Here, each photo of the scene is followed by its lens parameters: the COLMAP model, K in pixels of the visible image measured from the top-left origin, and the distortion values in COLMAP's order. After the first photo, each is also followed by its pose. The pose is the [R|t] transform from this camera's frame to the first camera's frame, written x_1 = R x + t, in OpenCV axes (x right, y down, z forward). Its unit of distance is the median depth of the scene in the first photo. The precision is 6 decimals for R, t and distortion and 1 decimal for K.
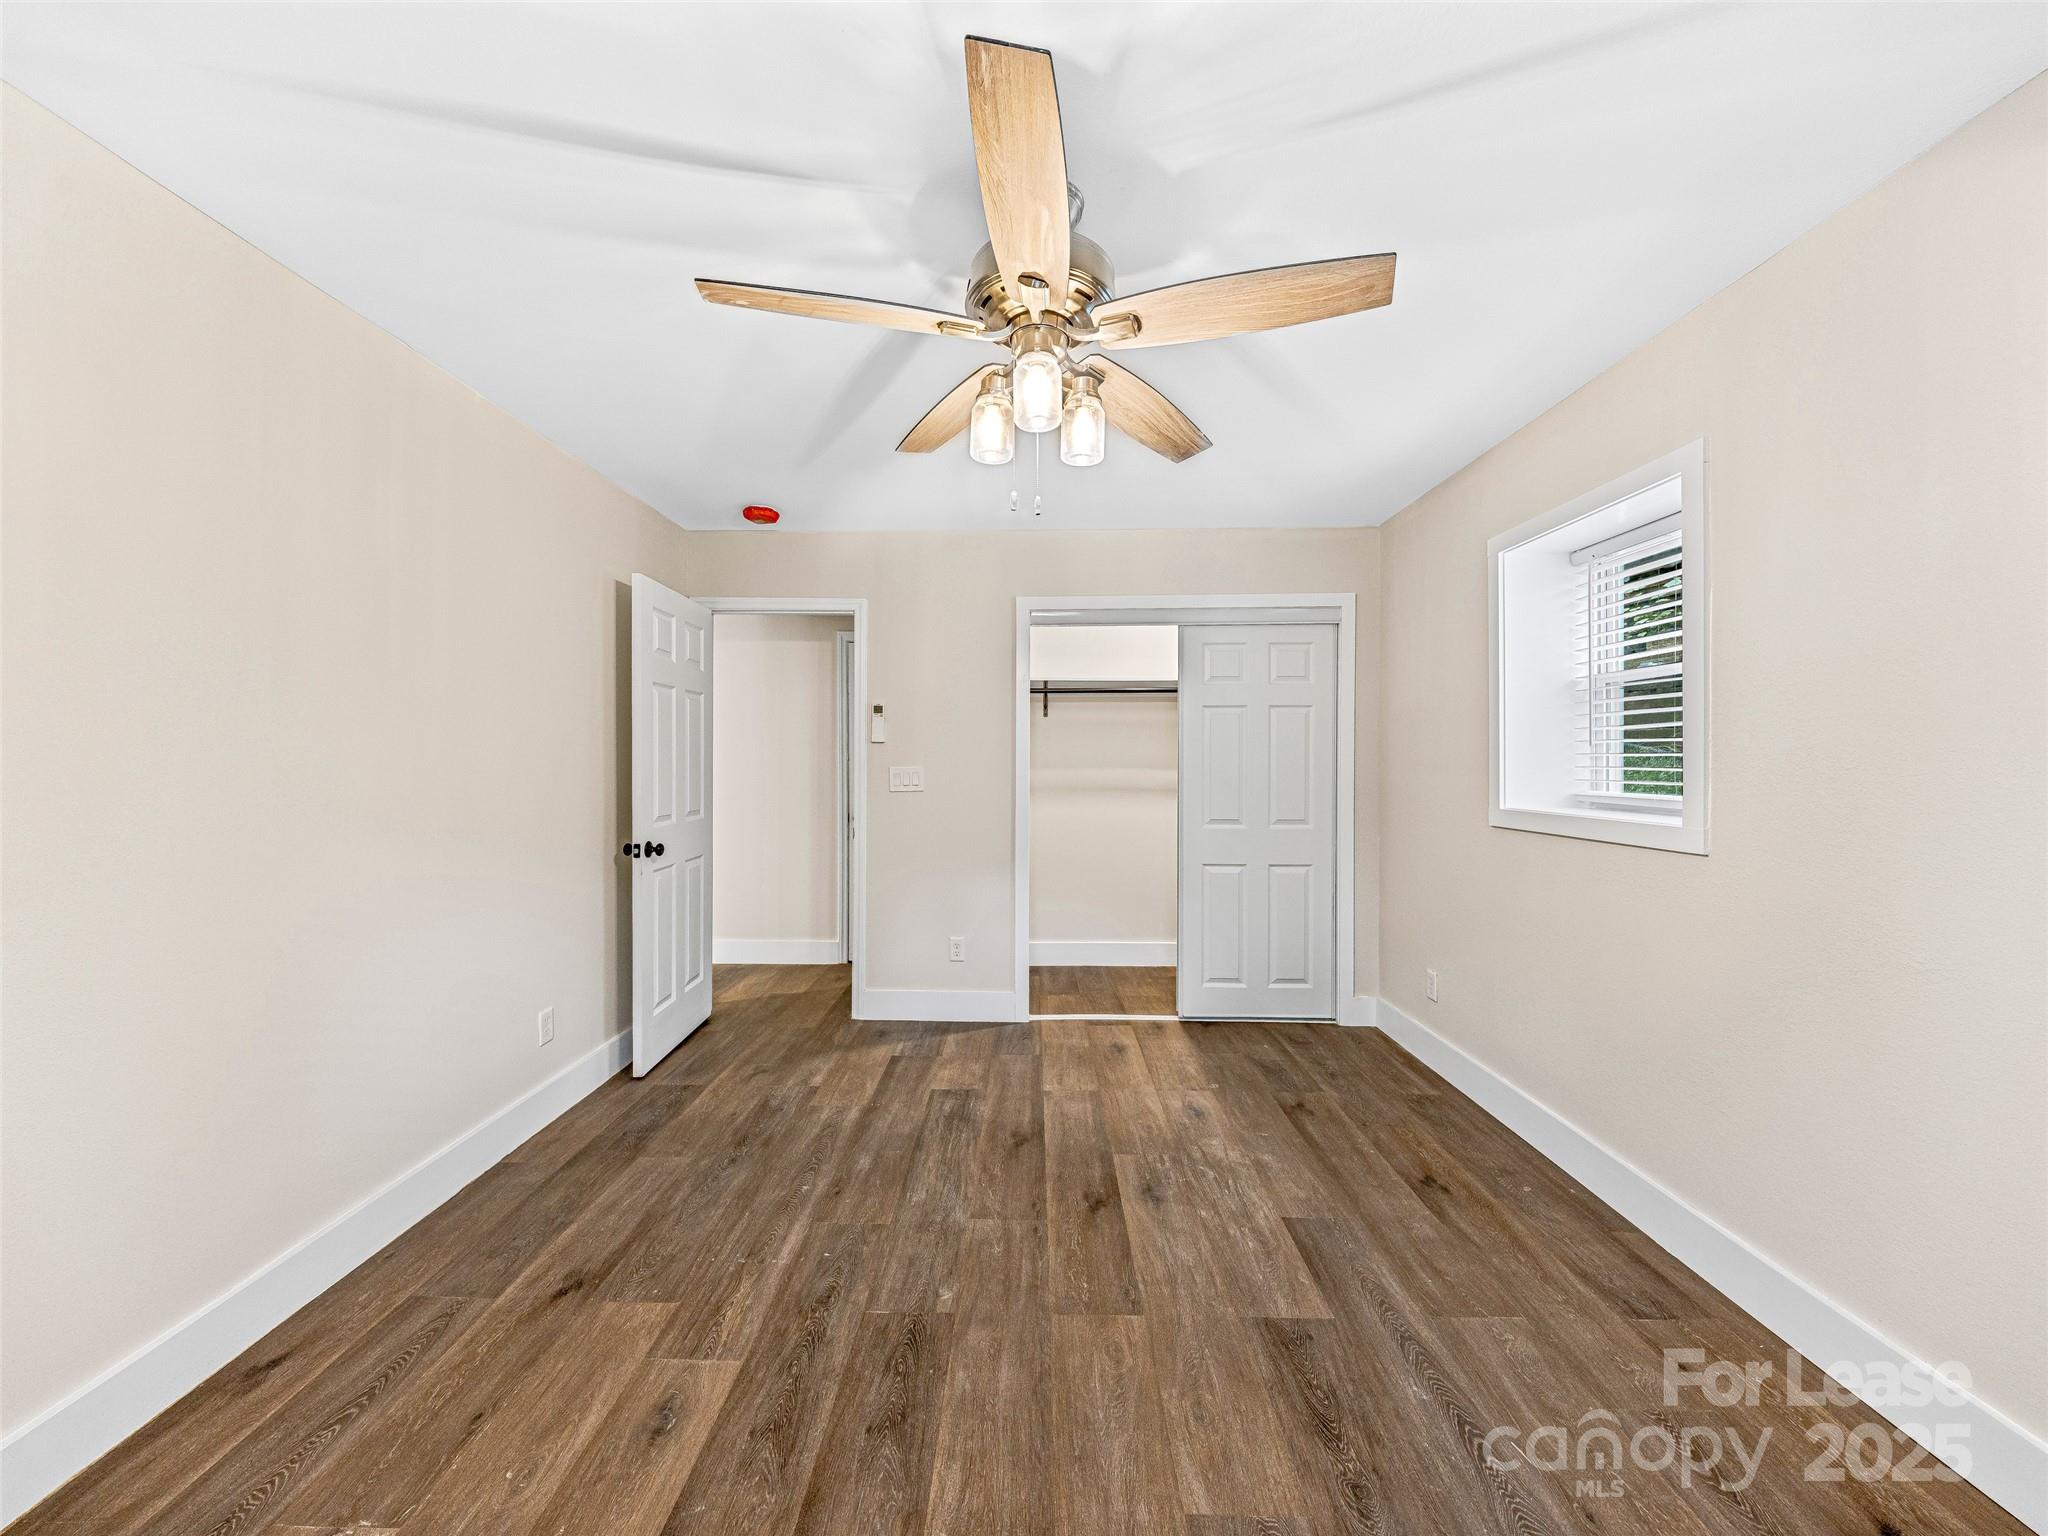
lens RADIAL K [[782.0, 0, 1019.5], [0, 782.0, 768.3], [0, 0, 1]] dist [0.001630, -0.000860]
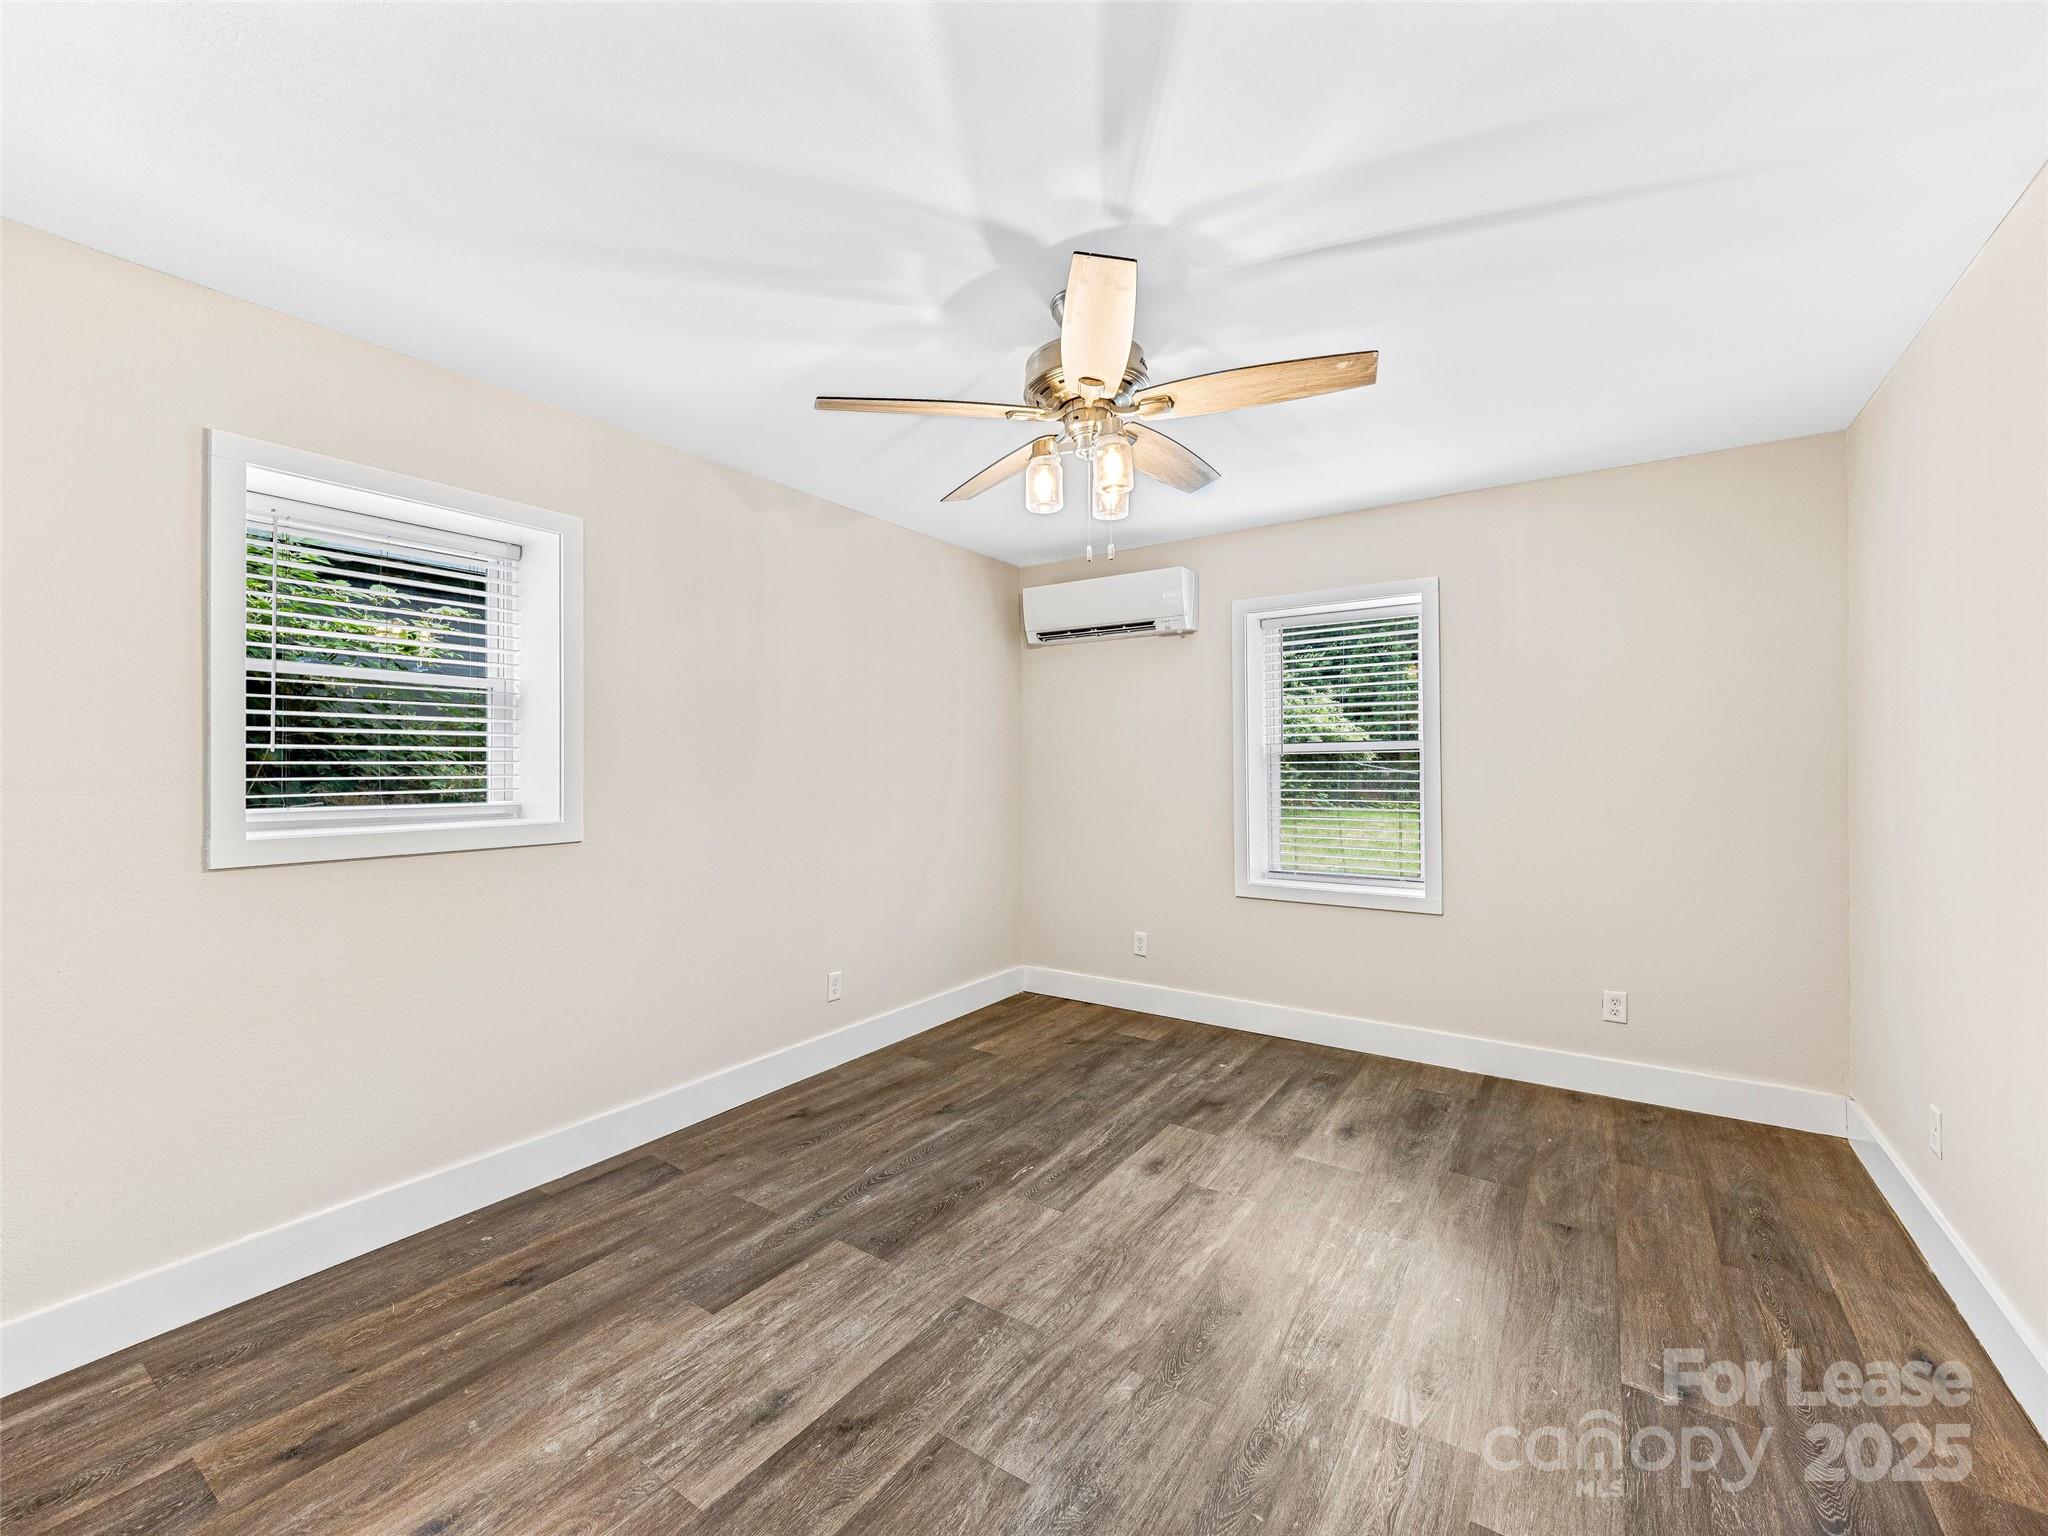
lens RADIAL K [[828.5, 0, 1015.9], [0, 828.5, 758.9], [0, 0, 1]] dist [0.002667, -0.000784]
pose [[-0.832918, 0.004653, 0.553377, -0.445873], [0.004827, 0.999988, -0.001143, -0.018587], [-0.553376, 0.001719, -0.832930, 1.621266]]
